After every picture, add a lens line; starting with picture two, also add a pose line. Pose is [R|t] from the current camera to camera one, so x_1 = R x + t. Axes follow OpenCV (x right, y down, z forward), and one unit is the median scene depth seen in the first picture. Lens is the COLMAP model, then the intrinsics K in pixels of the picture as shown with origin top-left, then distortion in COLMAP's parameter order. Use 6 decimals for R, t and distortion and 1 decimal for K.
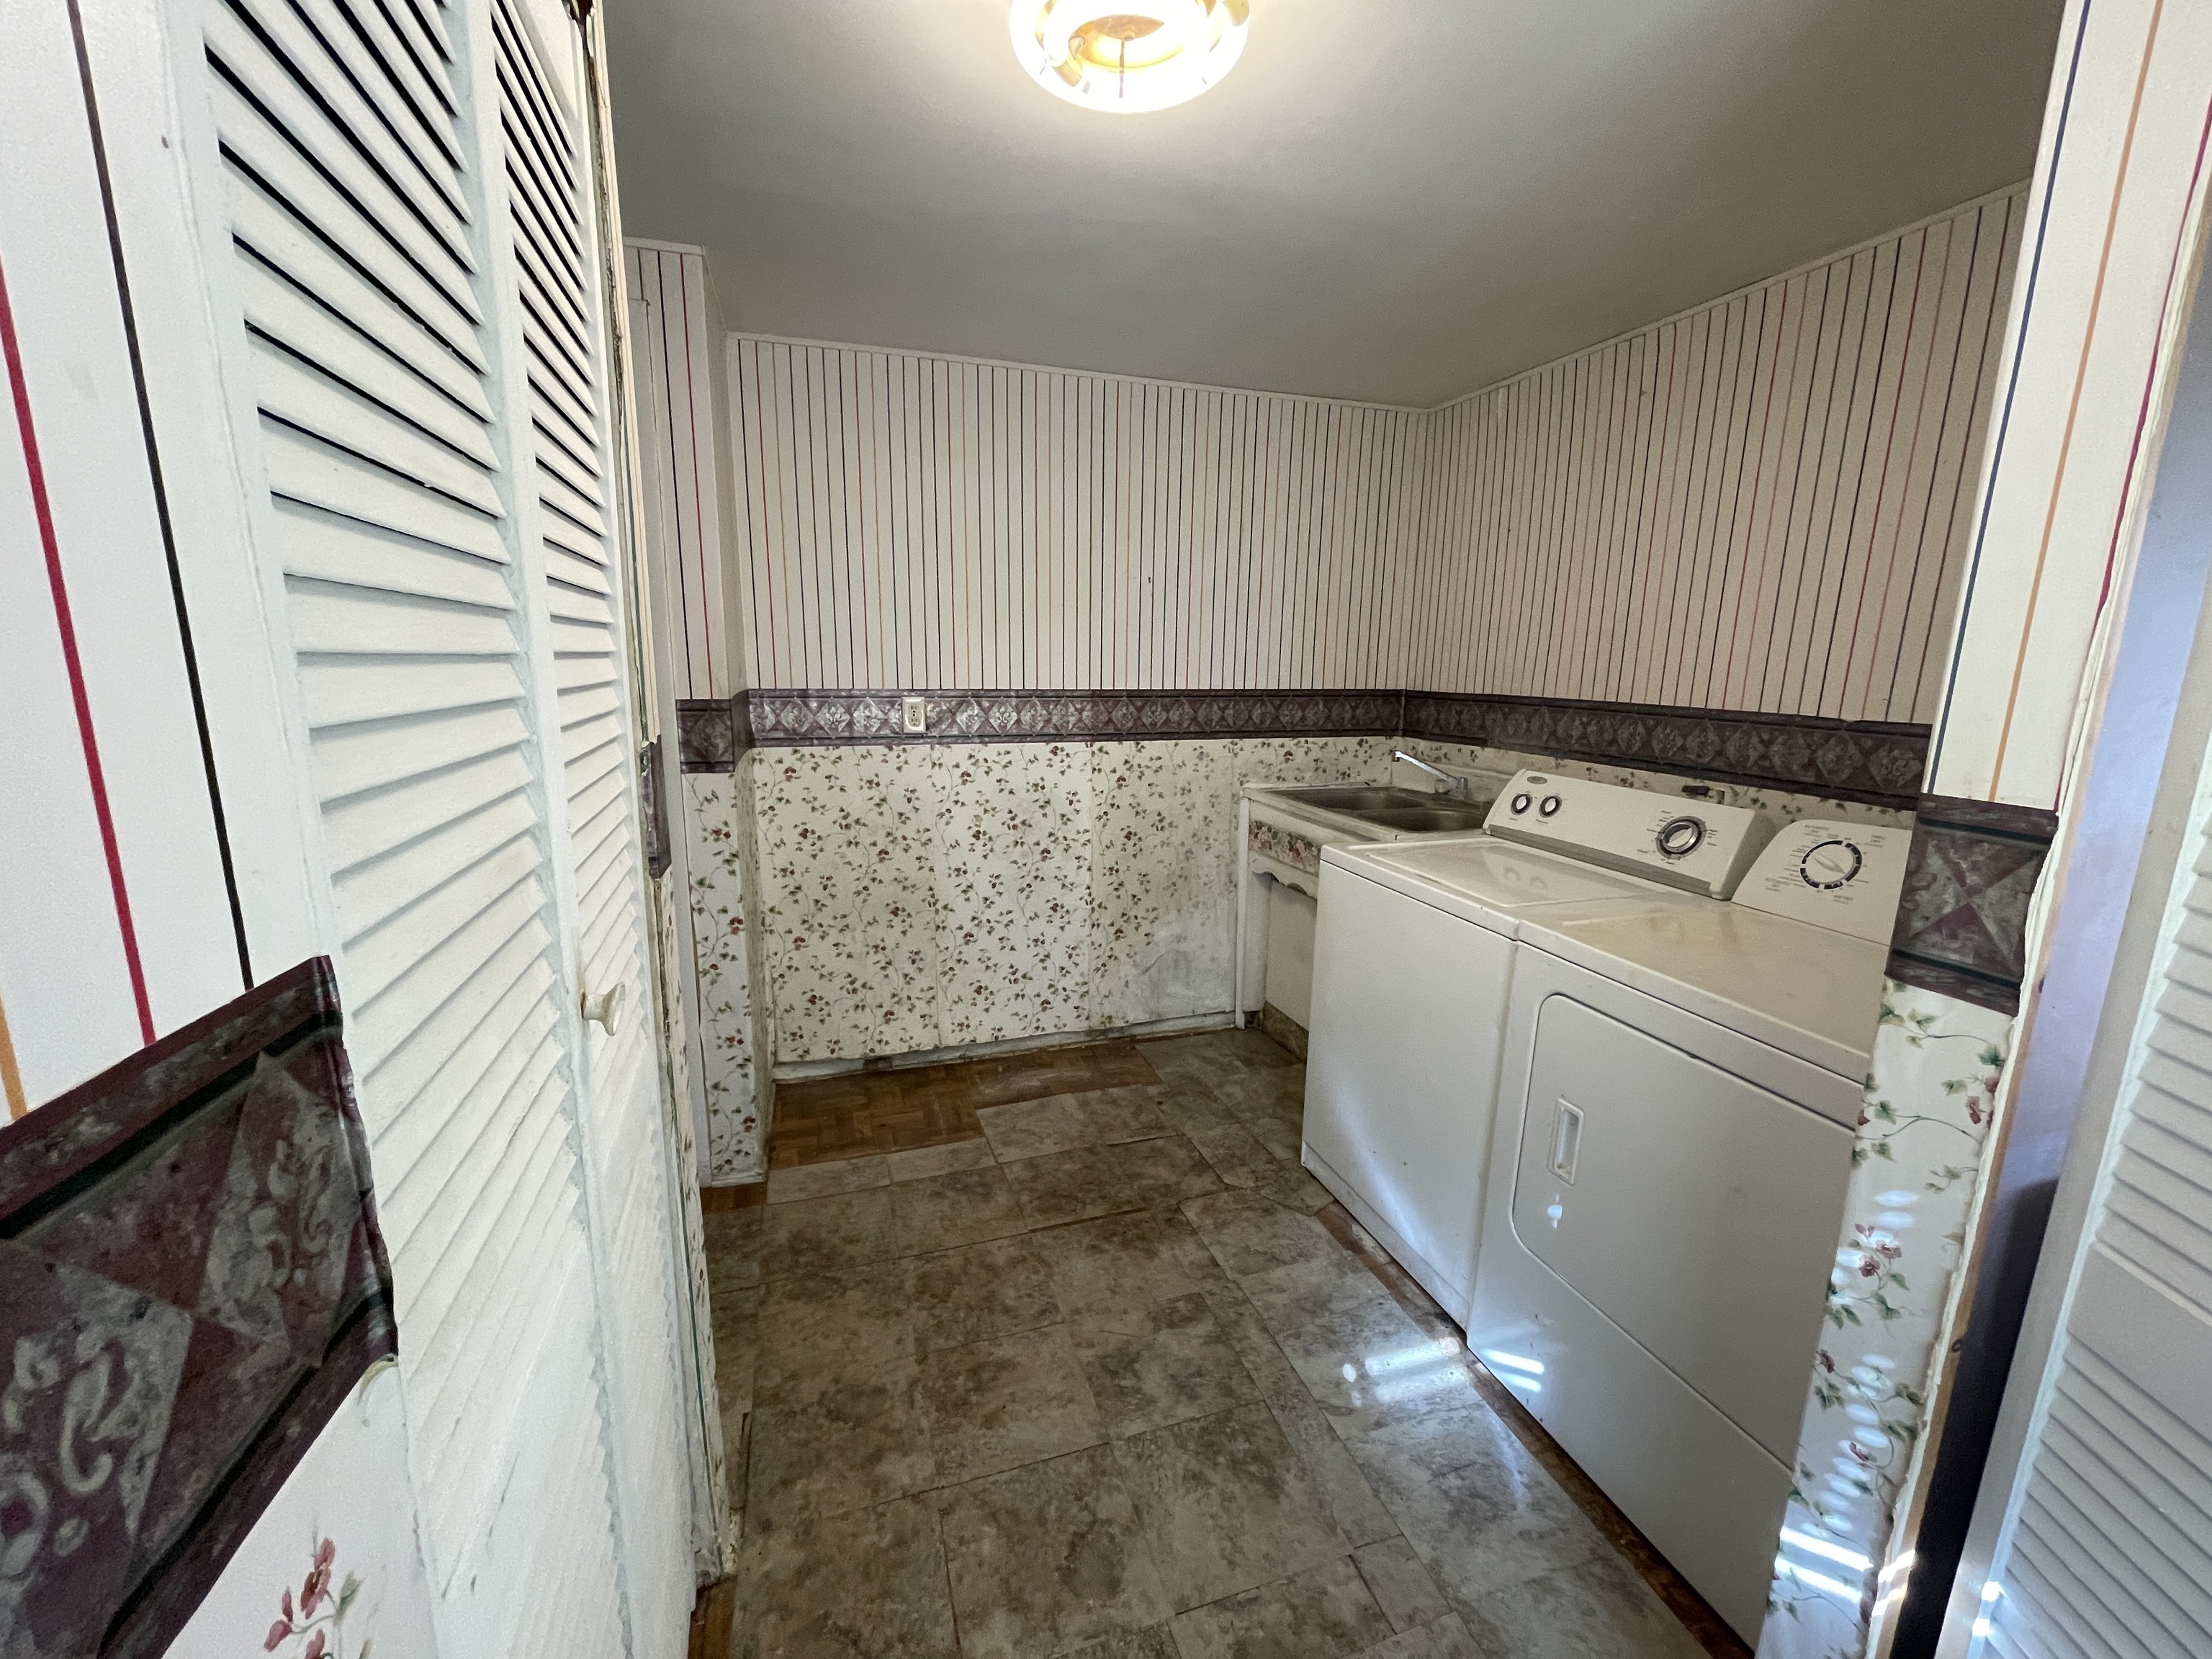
lens RADIAL K [[908.9, 0, 1100.6], [0, 908.9, 826.6], [0, 0, 1]] dist [-0.000767, -0.000028]
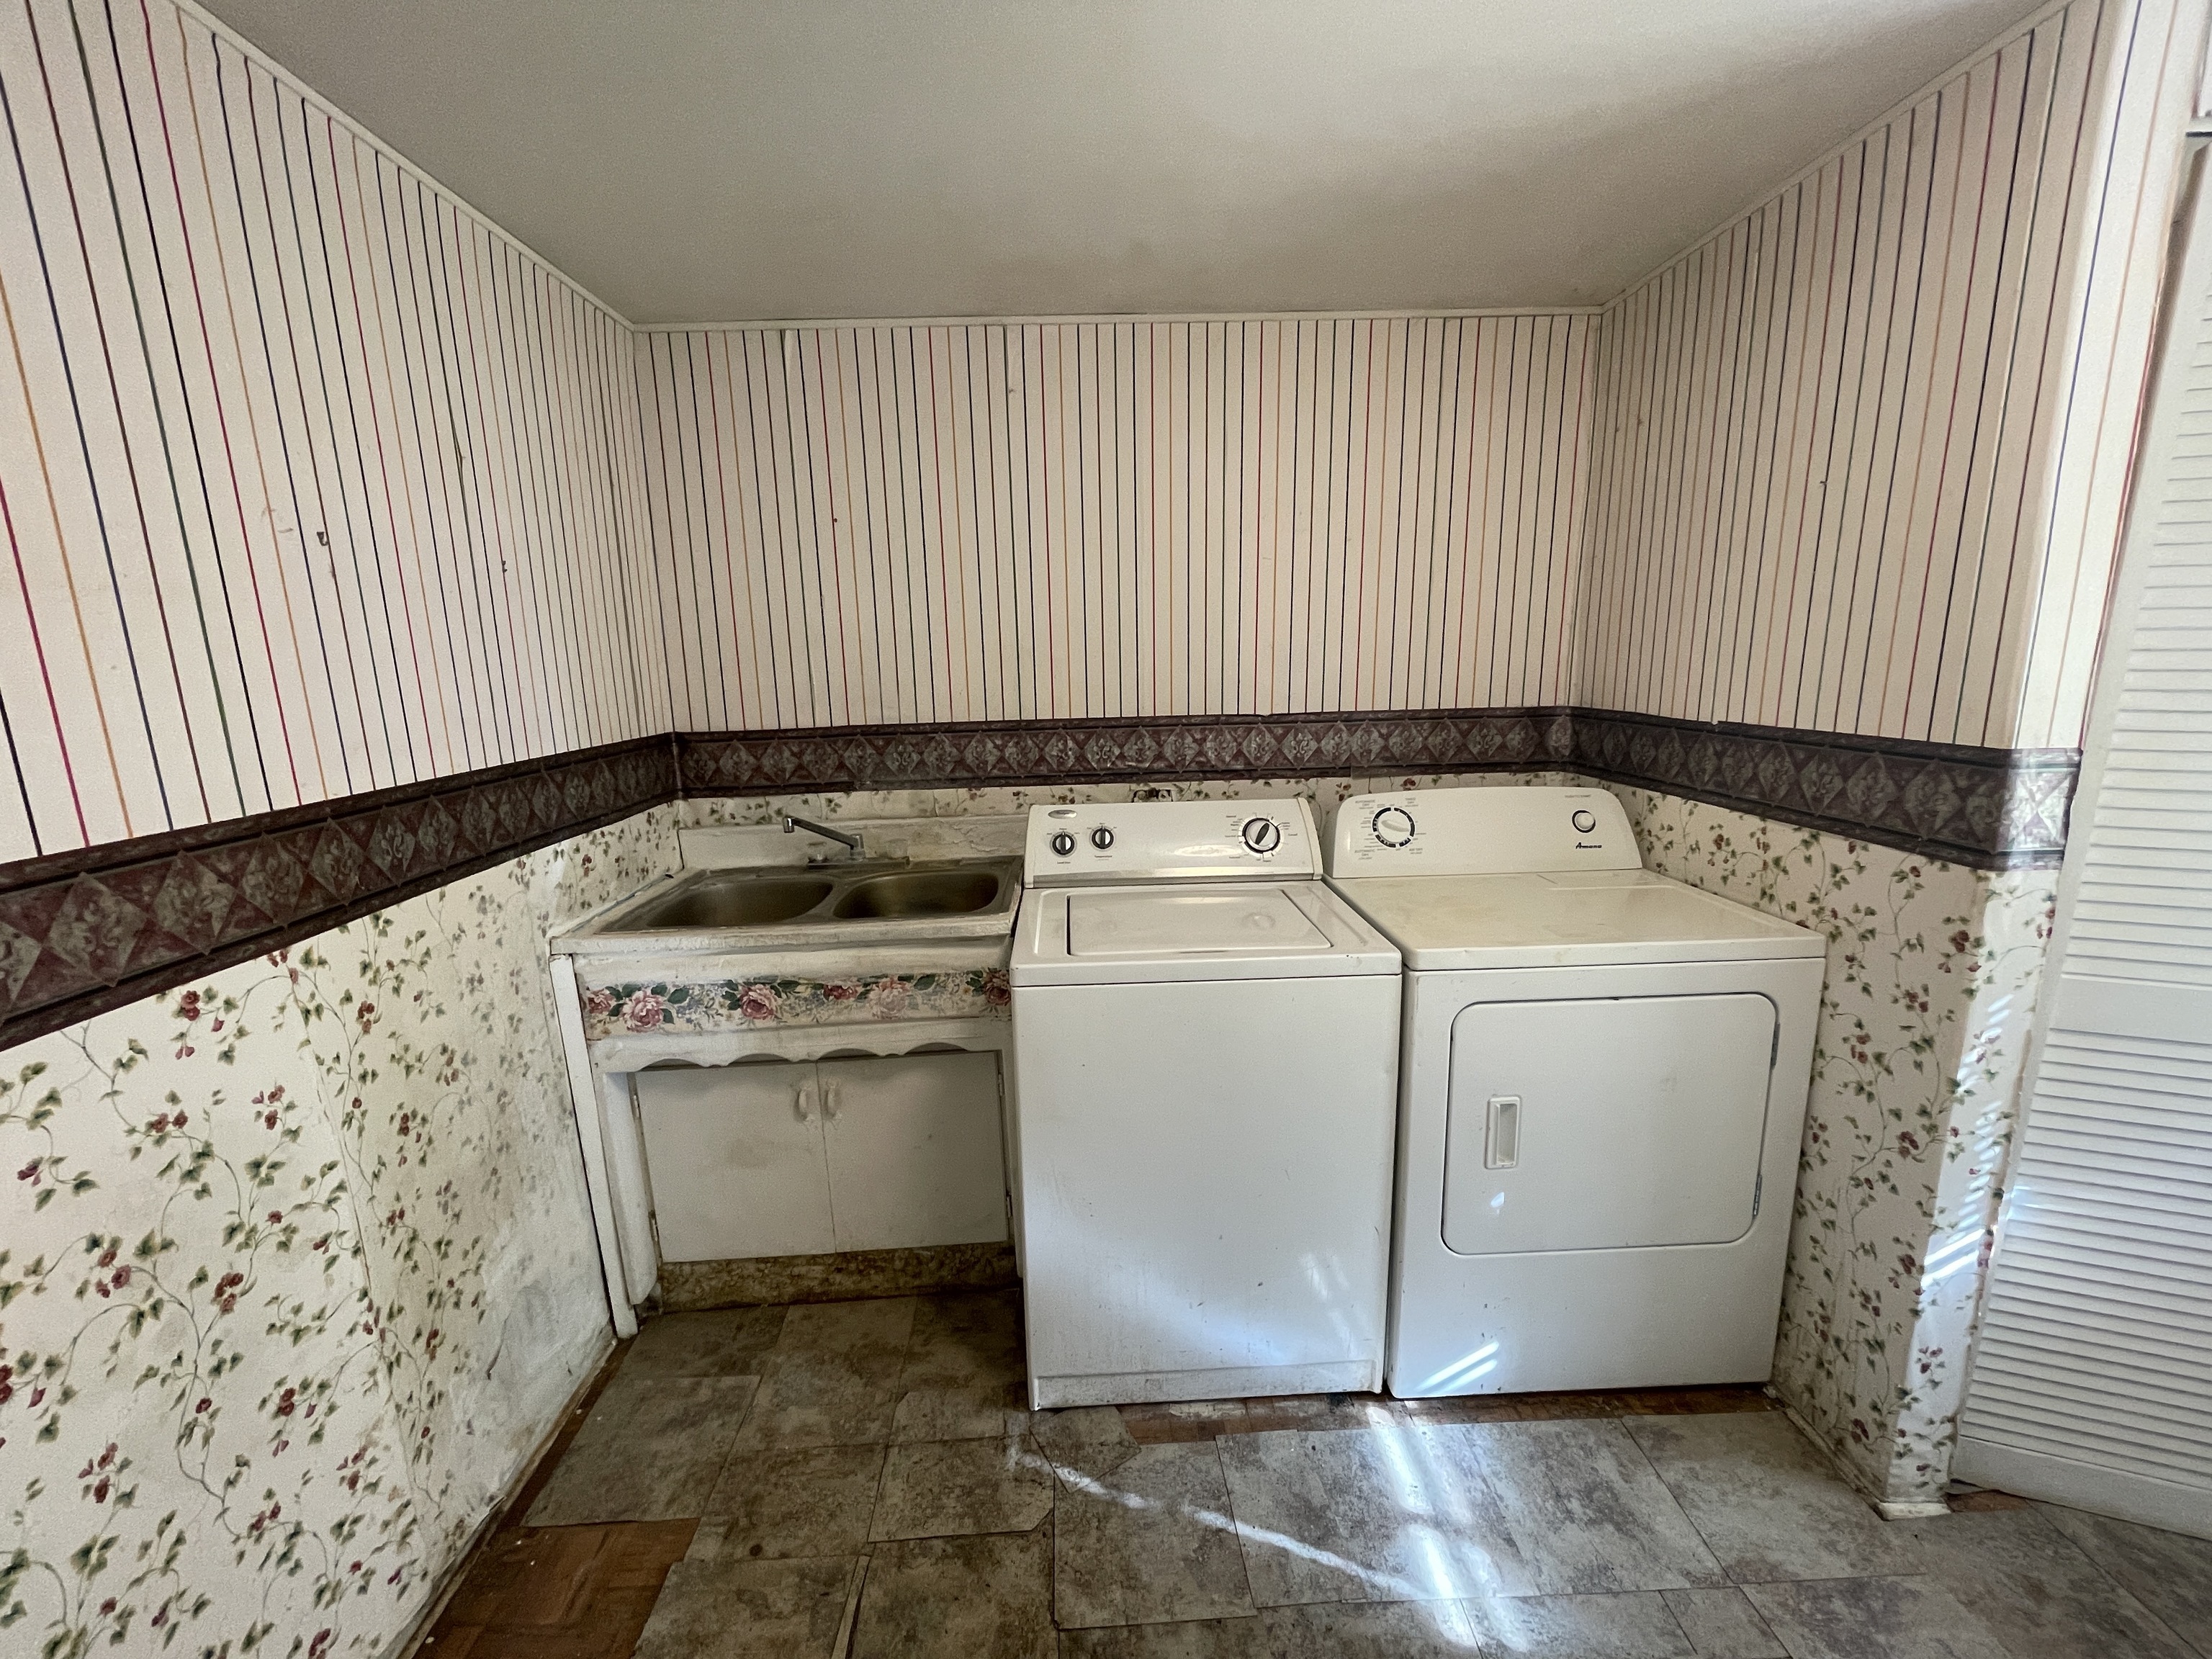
lens RADIAL K [[903.4, 0, 1101.5], [0, 903.4, 830.0], [0, 0, 1]] dist [-0.003714, 0.002703]
pose [[0.267456, -0.206688, 0.941142, -0.286071], [0.211036, 0.965575, 0.152081, -0.135584], [-0.940176, 0.157940, 0.301867, 0.587656]]
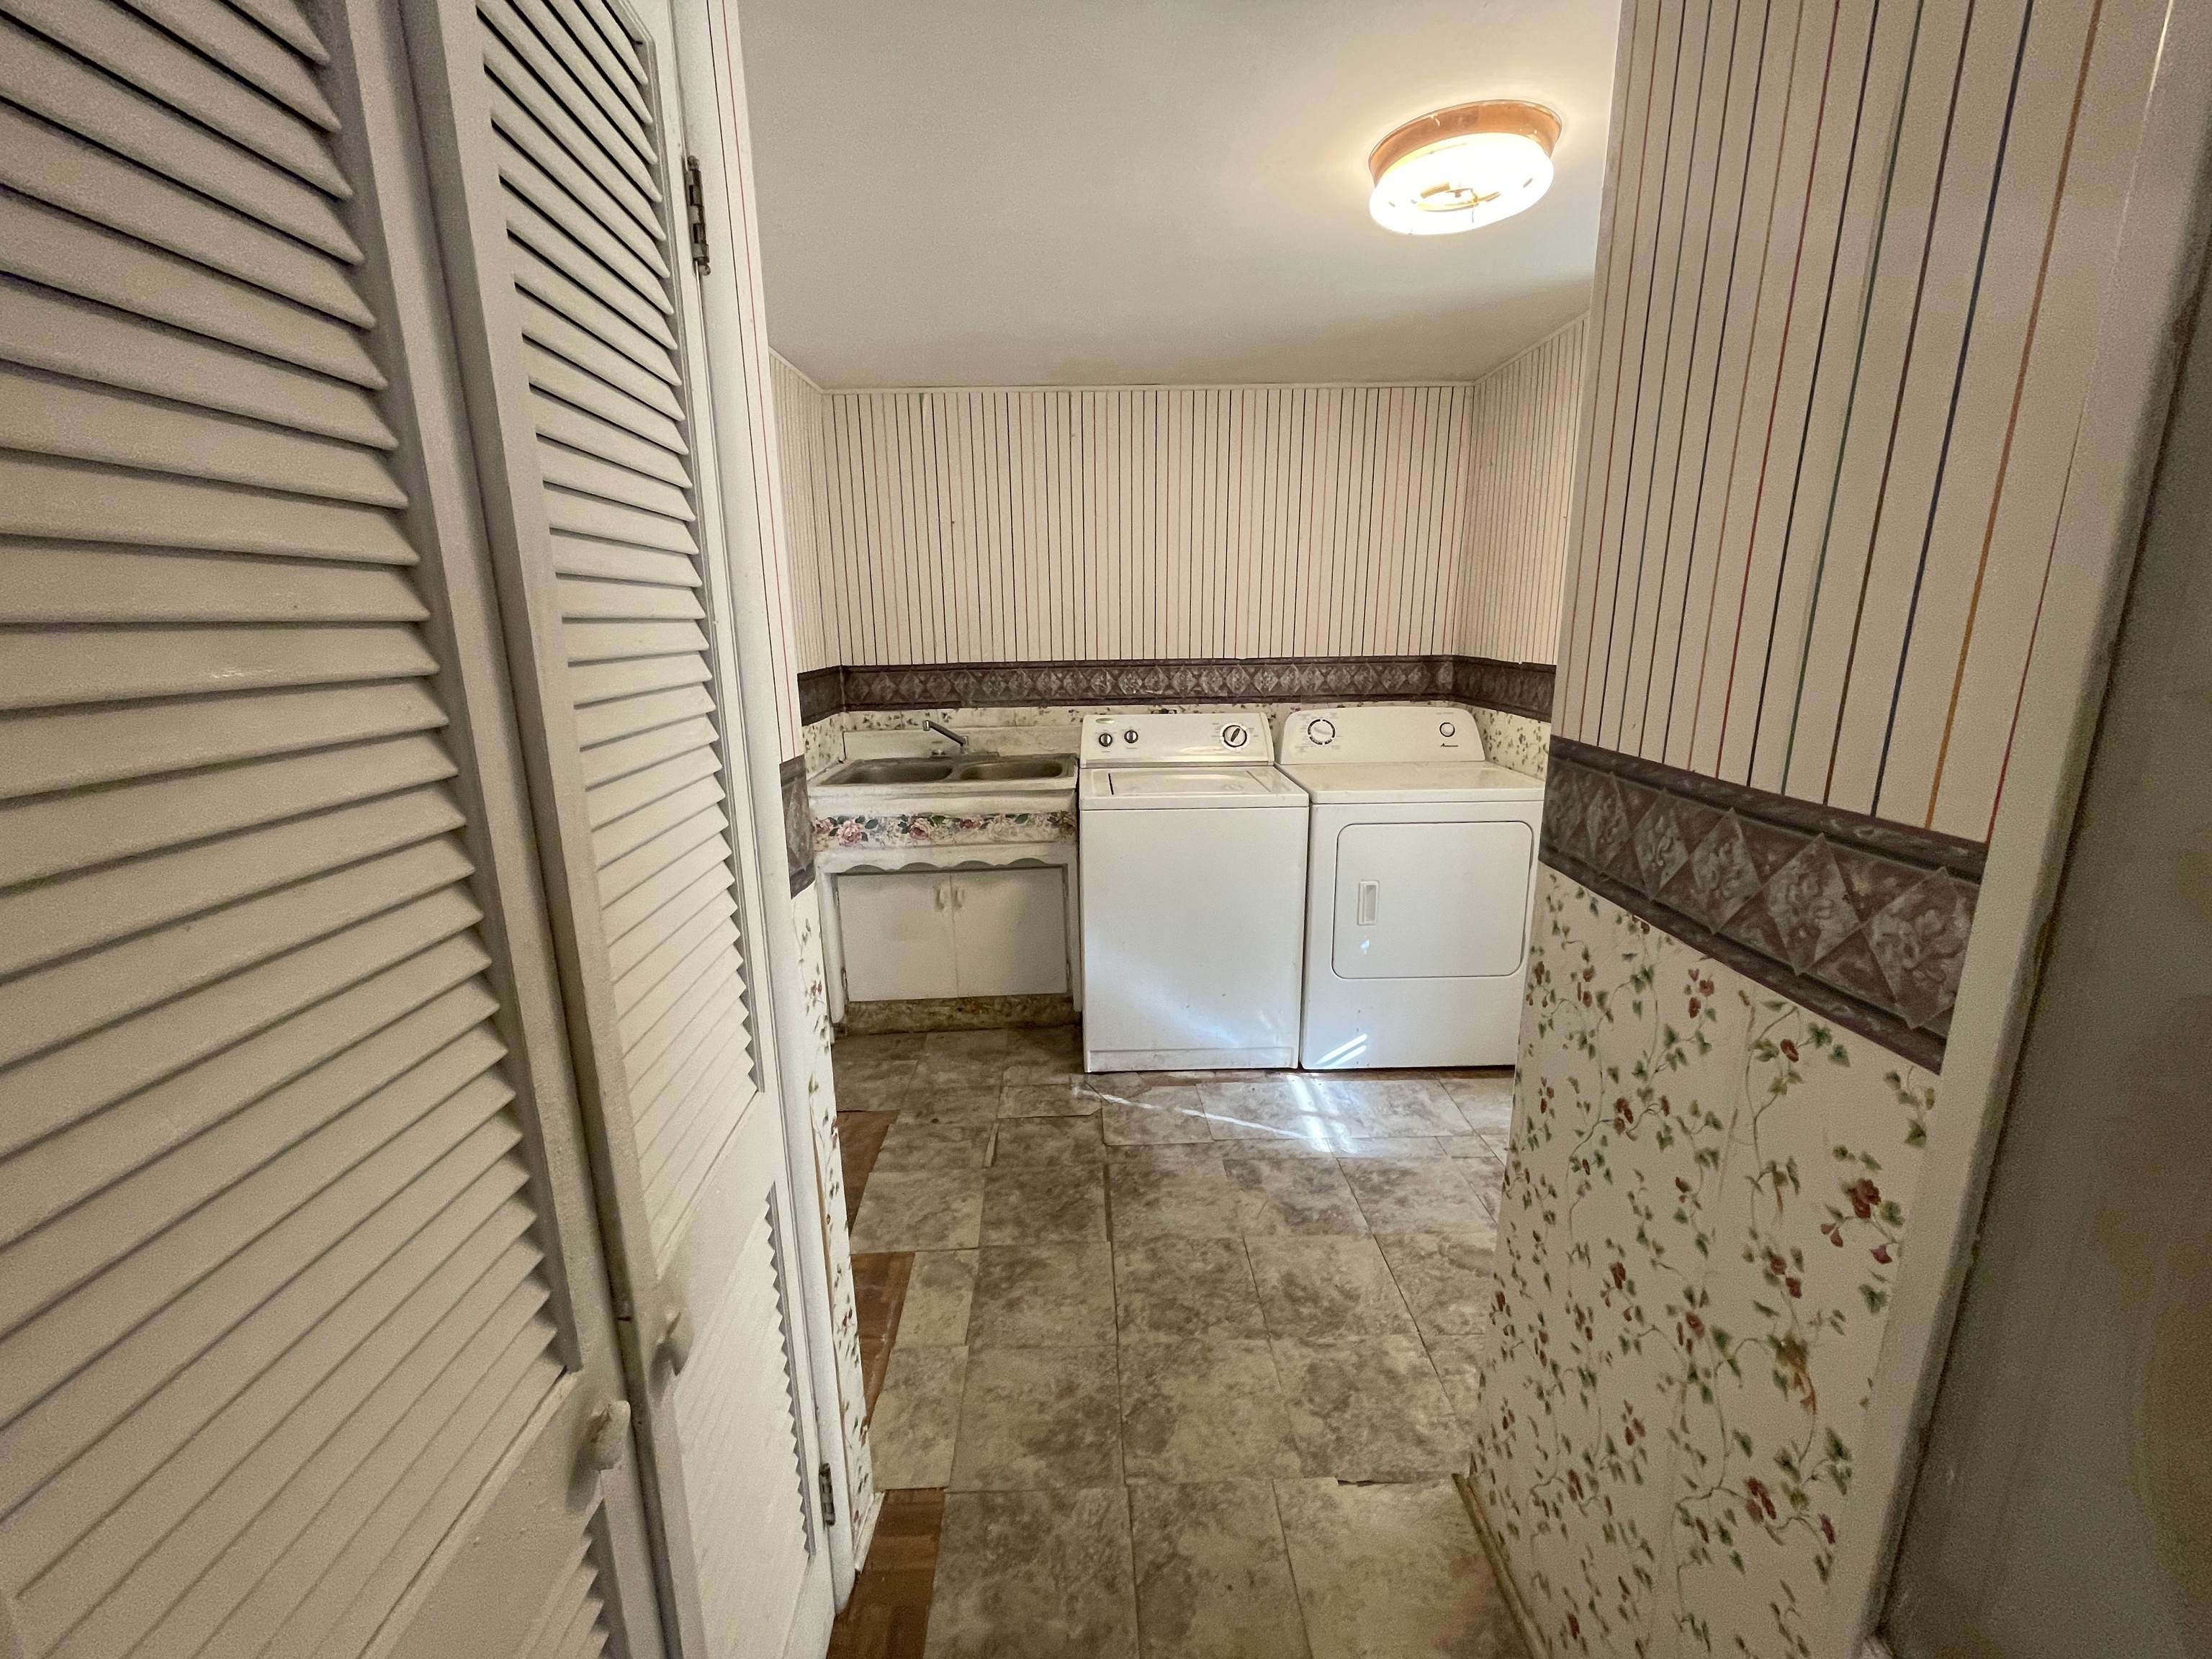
lens RADIAL K [[903.4, 0, 1101.5], [0, 903.4, 830.0], [0, 0, 1]] dist [-0.003714, 0.002703]
pose [[0.281570, -0.240844, 0.928823, -0.679324], [0.200725, 0.961355, 0.188430, -0.125156], [-0.938311, 0.133382, 0.319032, 0.500697]]
